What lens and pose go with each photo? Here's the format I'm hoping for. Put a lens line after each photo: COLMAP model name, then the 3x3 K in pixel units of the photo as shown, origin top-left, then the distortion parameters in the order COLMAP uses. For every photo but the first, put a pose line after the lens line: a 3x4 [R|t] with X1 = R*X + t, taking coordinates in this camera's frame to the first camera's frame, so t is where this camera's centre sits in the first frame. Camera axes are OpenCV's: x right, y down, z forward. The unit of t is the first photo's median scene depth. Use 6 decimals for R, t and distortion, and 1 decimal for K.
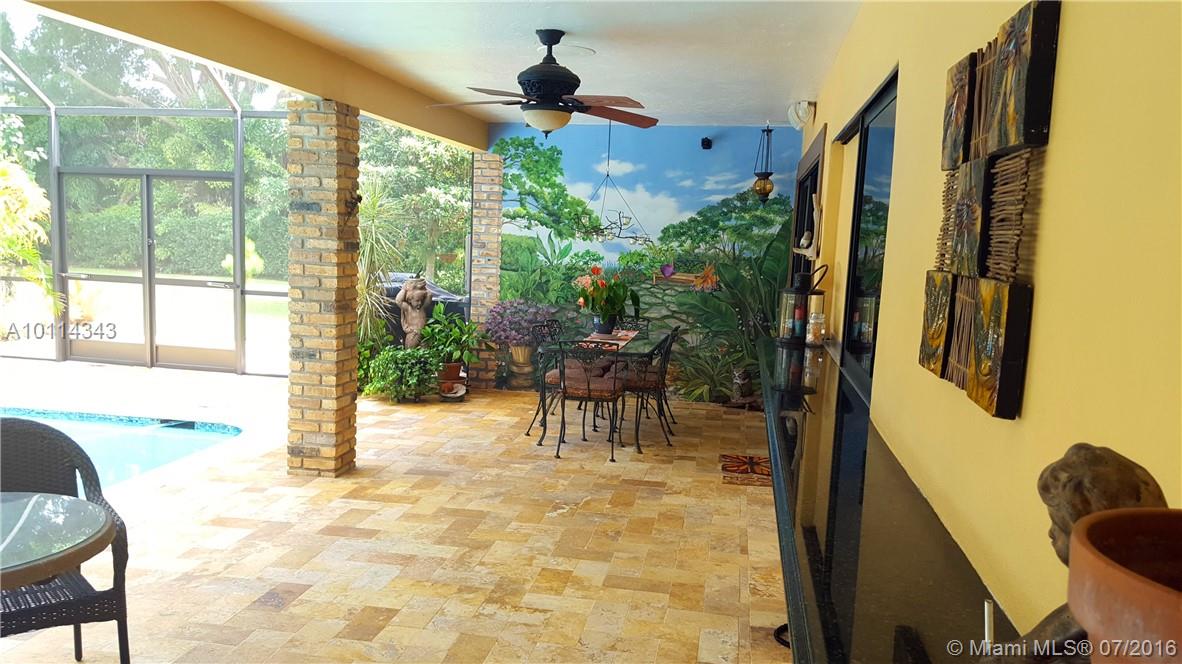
lens RADIAL K [[893.9, 0, 594.7], [0, 893.9, 359.9], [0, 0, 1]] dist [0.151646, -0.206771]
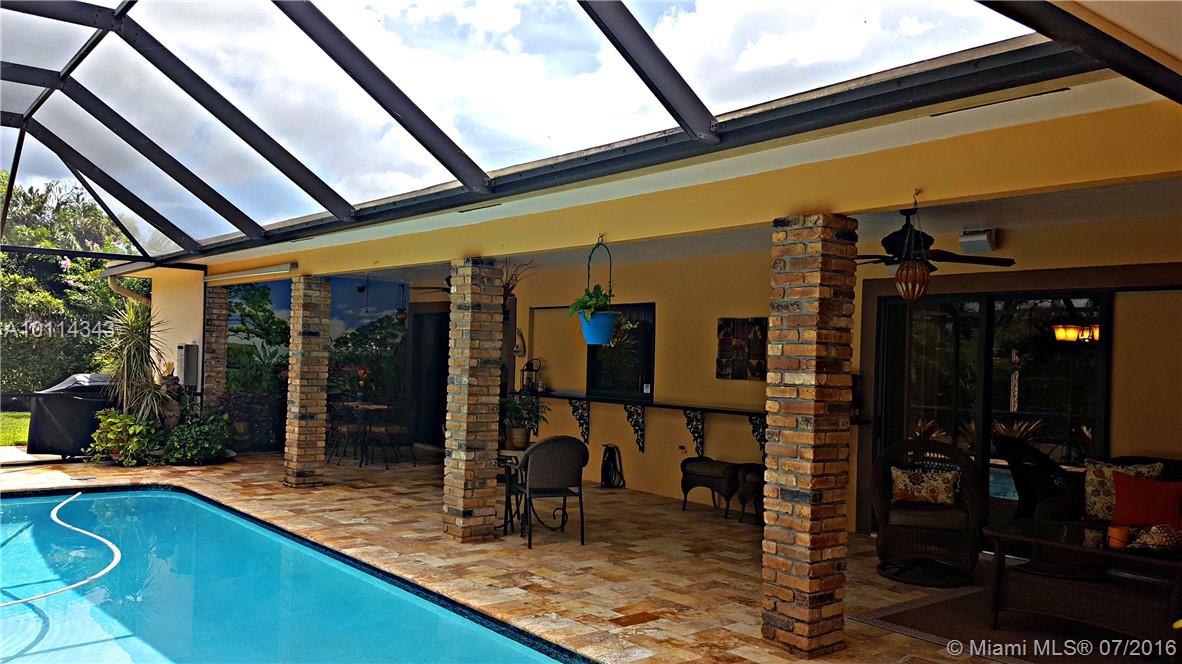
lens RADIAL K [[893.9, 0, 594.7], [0, 893.9, 359.9], [0, 0, 1]] dist [0.151646, -0.206771]
pose [[0.628896, -0.024017, 0.777118, -0.874071], [0.103148, 0.993265, -0.052778, 0.022720], [-0.770617, 0.113350, 0.627137, -0.355148]]
